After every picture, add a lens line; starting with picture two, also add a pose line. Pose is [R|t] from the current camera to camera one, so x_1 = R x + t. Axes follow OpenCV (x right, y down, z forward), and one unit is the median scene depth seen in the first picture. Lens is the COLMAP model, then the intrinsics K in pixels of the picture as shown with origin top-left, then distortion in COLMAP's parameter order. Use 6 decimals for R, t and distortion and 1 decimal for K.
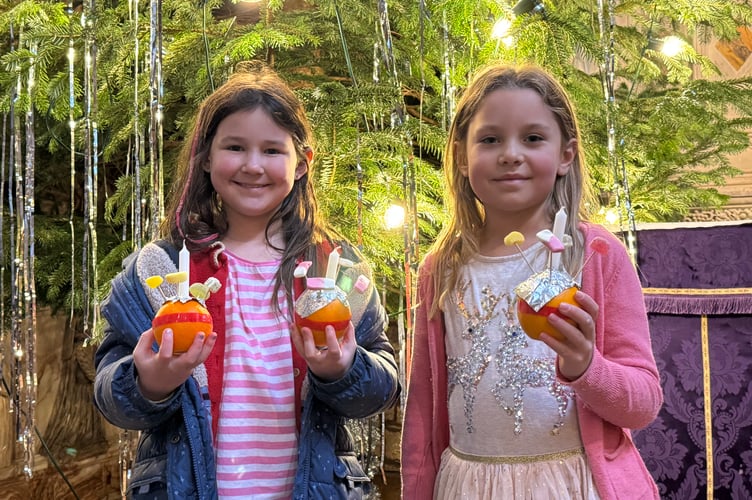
lens RADIAL K [[870.6, 0, 376.0], [0, 870.6, 250.0], [0, 0, 1]] dist [0.171584, -0.446137]
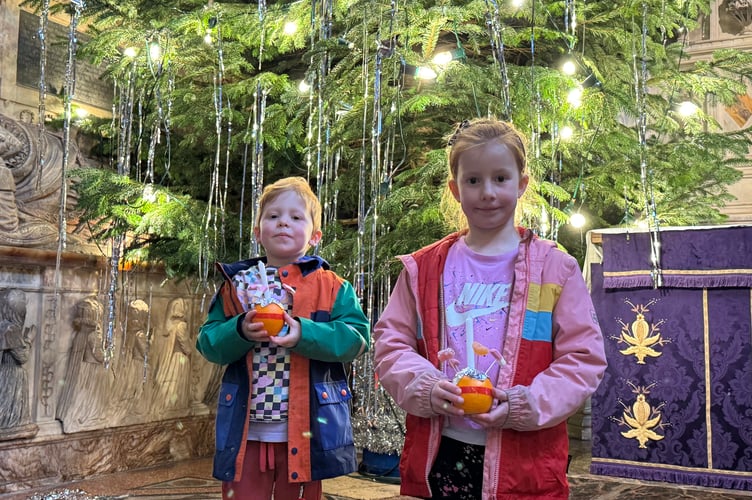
lens RADIAL K [[854.7, 0, 376.0], [0, 854.7, 250.0], [0, 0, 1]] dist [0.157529, -0.419105]
pose [[0.998845, 0.026872, -0.039841, -0.122731], [-0.029057, 0.998046, -0.055323, 0.104303], [0.038276, 0.056417, 0.997673, -0.470182]]
